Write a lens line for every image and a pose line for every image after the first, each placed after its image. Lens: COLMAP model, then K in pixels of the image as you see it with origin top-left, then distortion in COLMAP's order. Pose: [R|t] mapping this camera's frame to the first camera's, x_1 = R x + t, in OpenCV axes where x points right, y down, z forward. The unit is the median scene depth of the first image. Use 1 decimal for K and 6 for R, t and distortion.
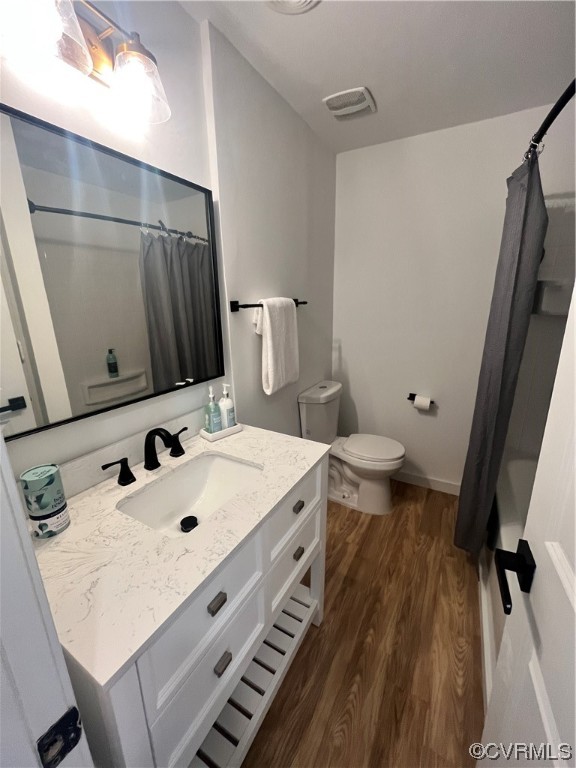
lens RADIAL K [[310.7, 0, 288.6], [0, 310.7, 380.4], [0, 0, 1]] dist [-0.003627, 0.000050]
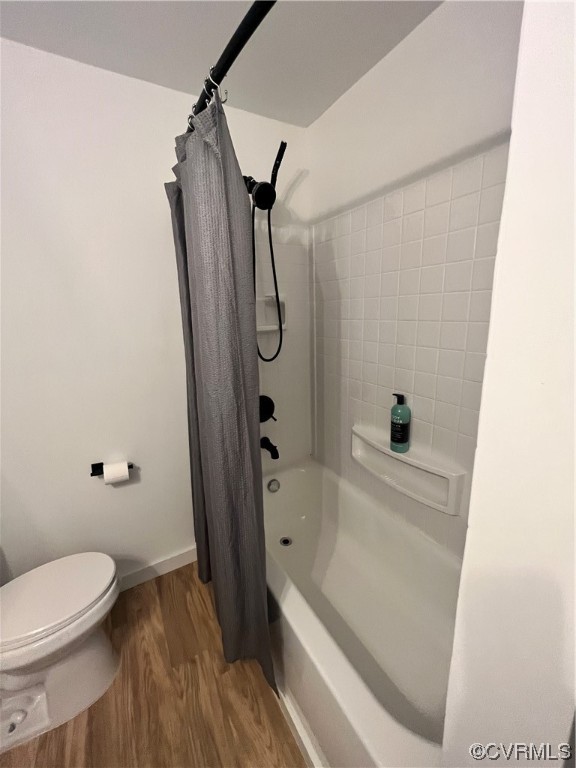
lens RADIAL K [[310.7, 0, 288.6], [0, 310.7, 380.4], [0, 0, 1]] dist [-0.003627, 0.000050]
pose [[0.512349, -0.183515, 0.838940, 0.102434], [0.245224, 0.967490, 0.061873, -0.075020], [-0.823021, 0.174028, 0.540695, 0.318238]]
